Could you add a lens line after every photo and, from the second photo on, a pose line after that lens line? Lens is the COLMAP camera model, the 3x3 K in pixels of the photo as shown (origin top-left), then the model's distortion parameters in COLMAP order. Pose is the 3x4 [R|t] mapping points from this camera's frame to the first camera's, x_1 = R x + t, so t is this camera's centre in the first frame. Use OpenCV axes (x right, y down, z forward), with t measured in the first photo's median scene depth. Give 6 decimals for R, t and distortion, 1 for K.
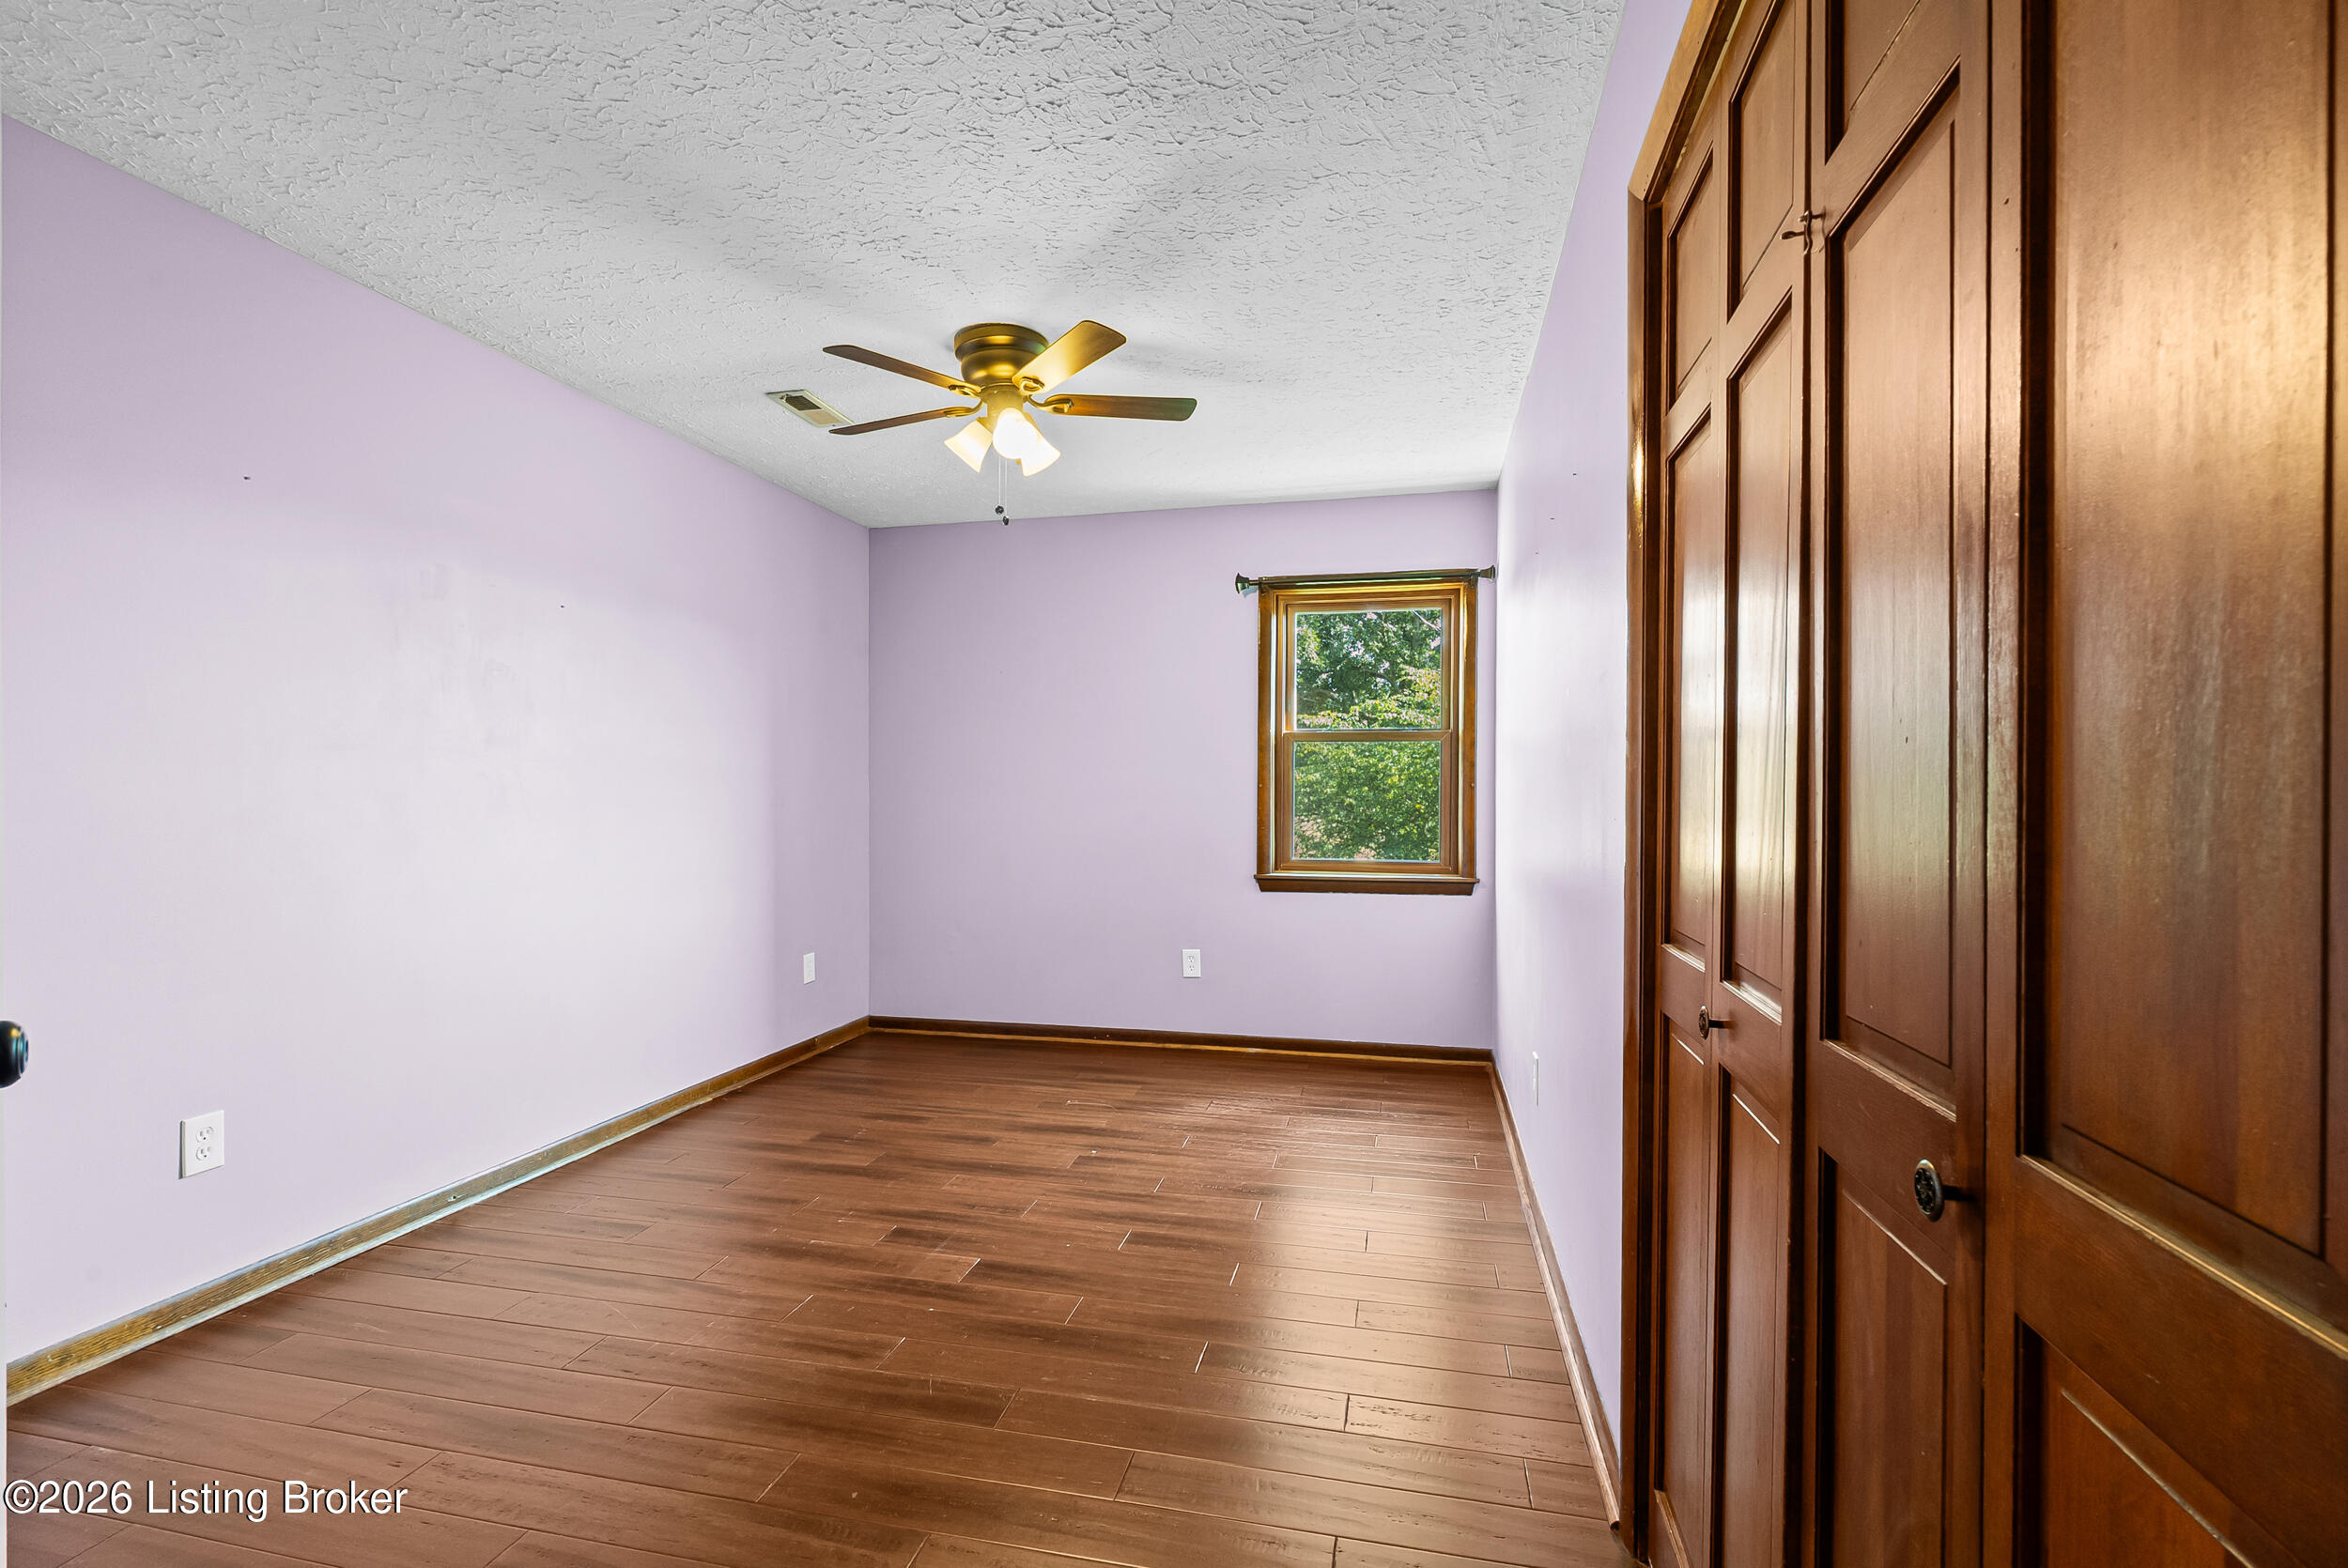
lens RADIAL K [[1036.1, 0, 1162.9], [0, 1036.1, 792.8], [0, 0, 1]] dist [-0.001585, 0.000281]
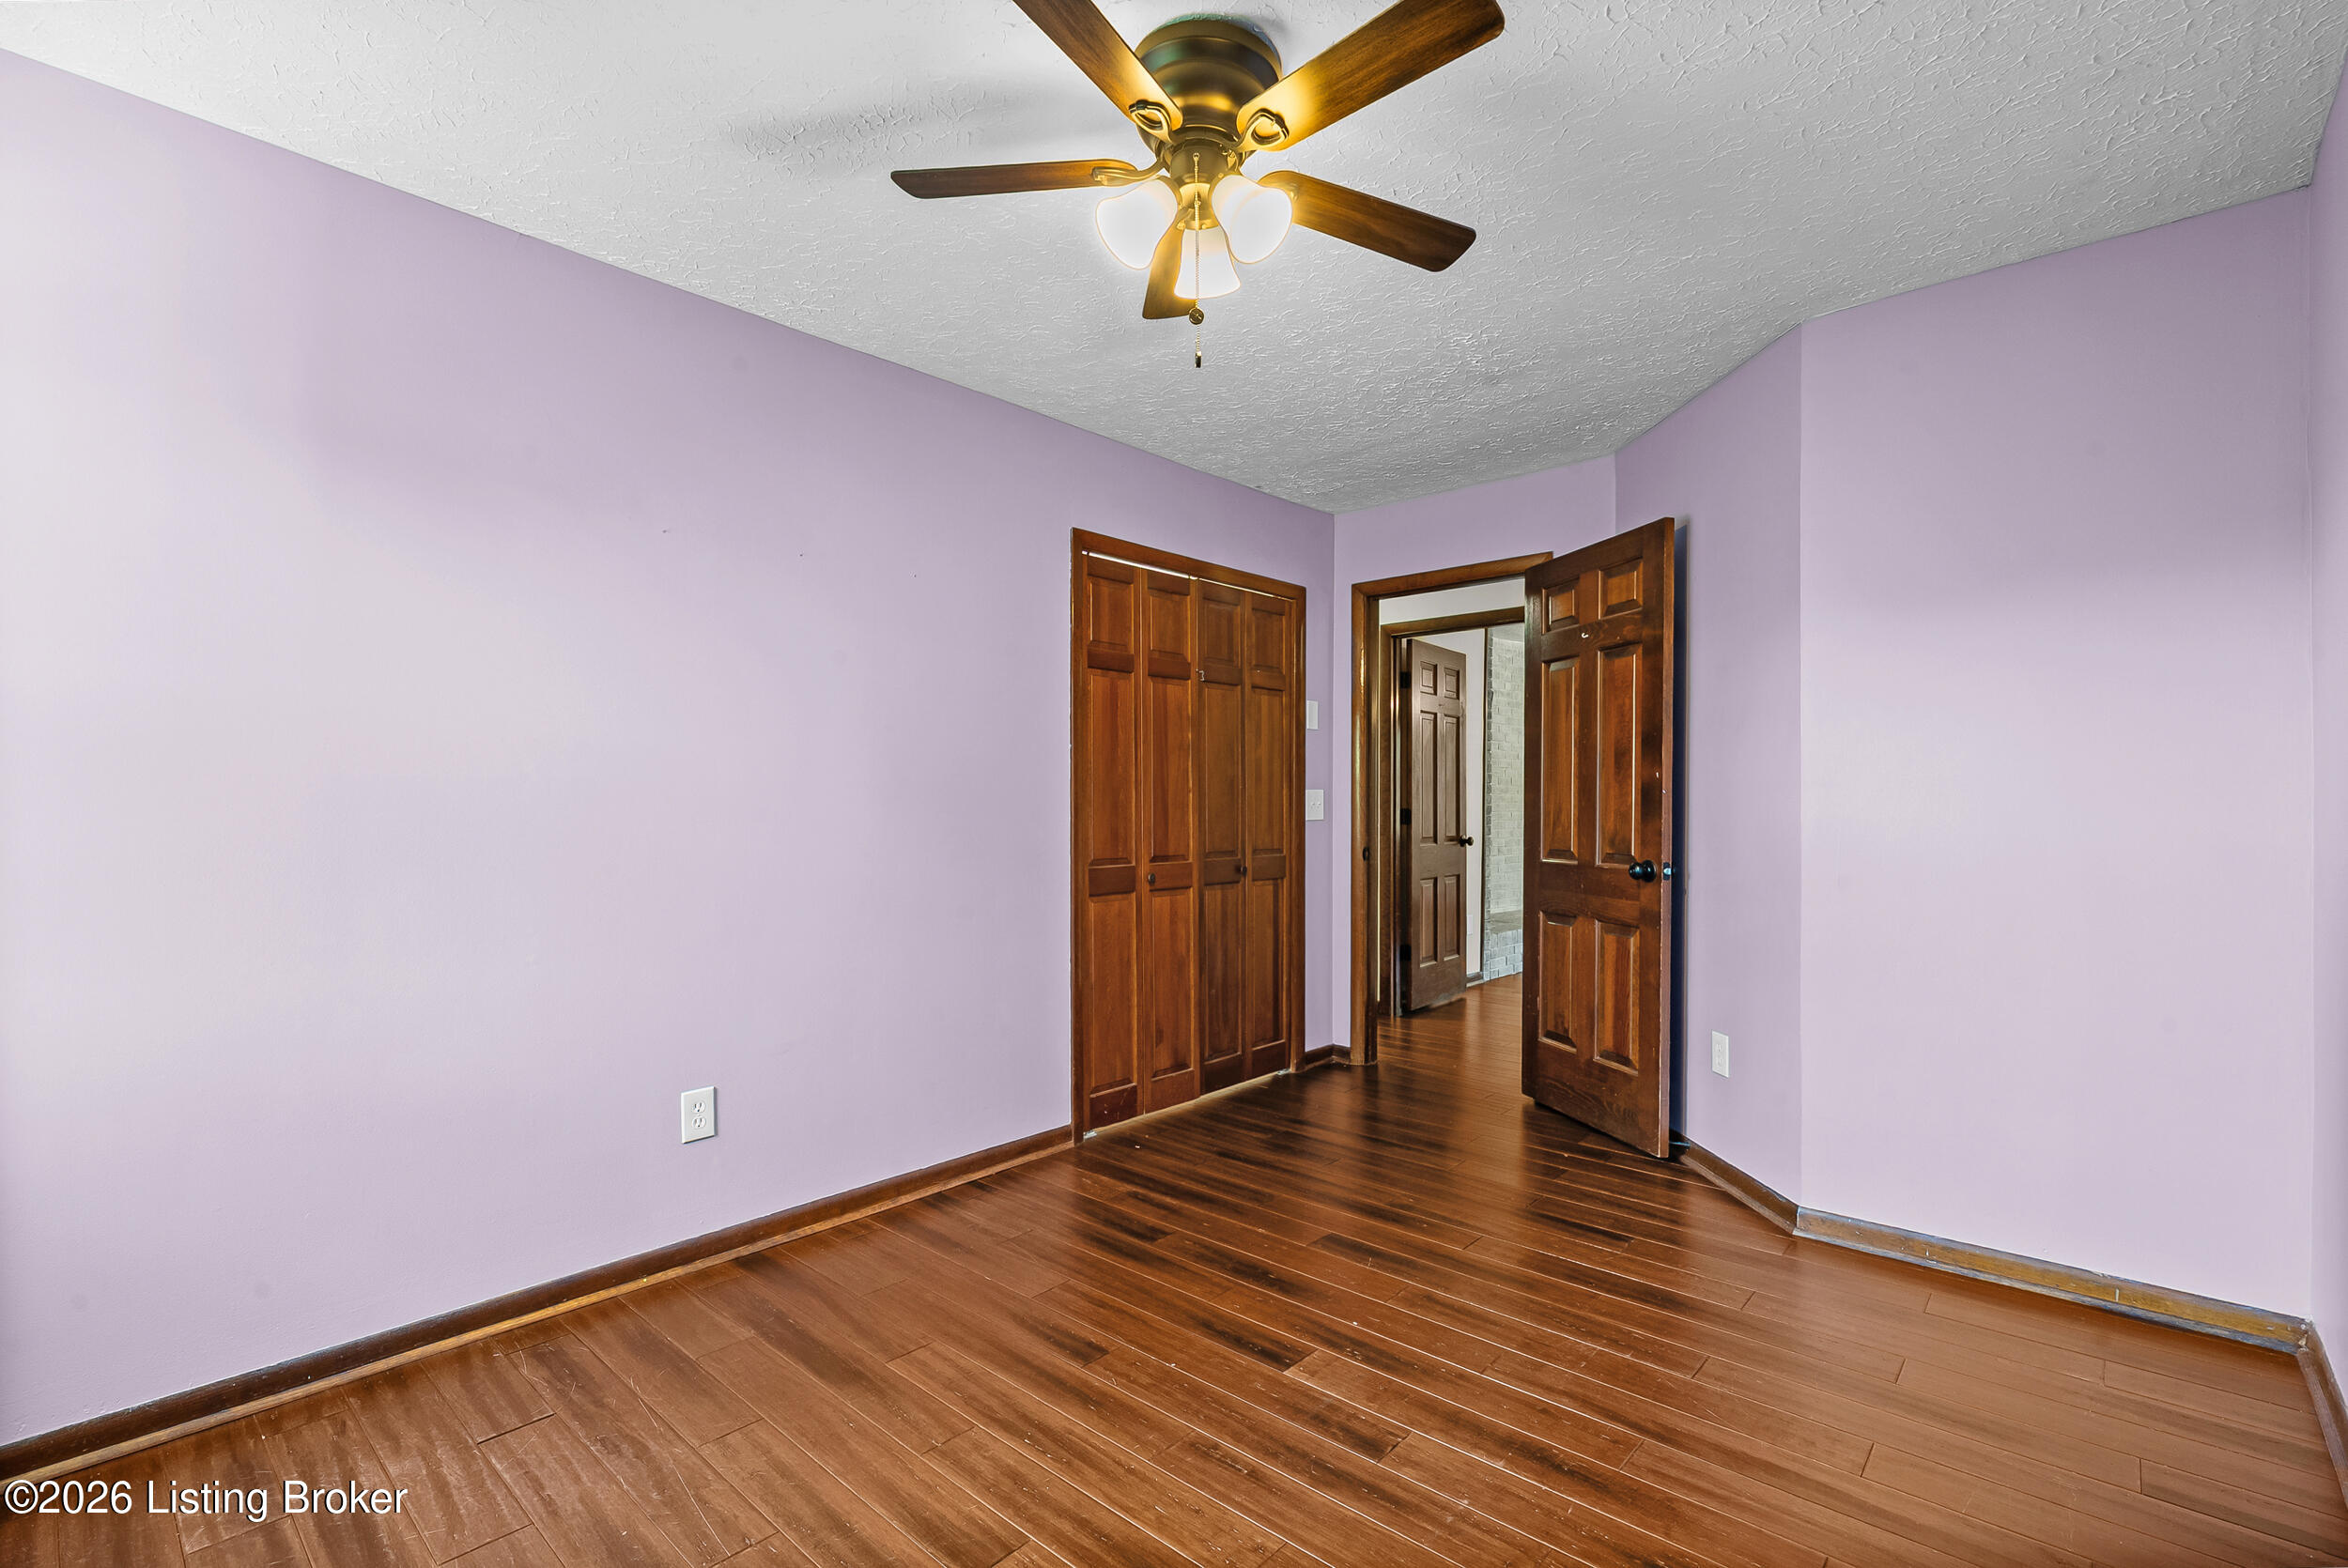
lens RADIAL K [[1036.1, 0, 1162.9], [0, 1036.1, 792.8], [0, 0, 1]] dist [-0.001585, 0.000281]
pose [[-0.869303, -0.001664, 0.494277, -0.505238], [-0.004467, 0.999980, -0.004490, -0.007352], [-0.494260, -0.006111, -0.869293, 1.785688]]
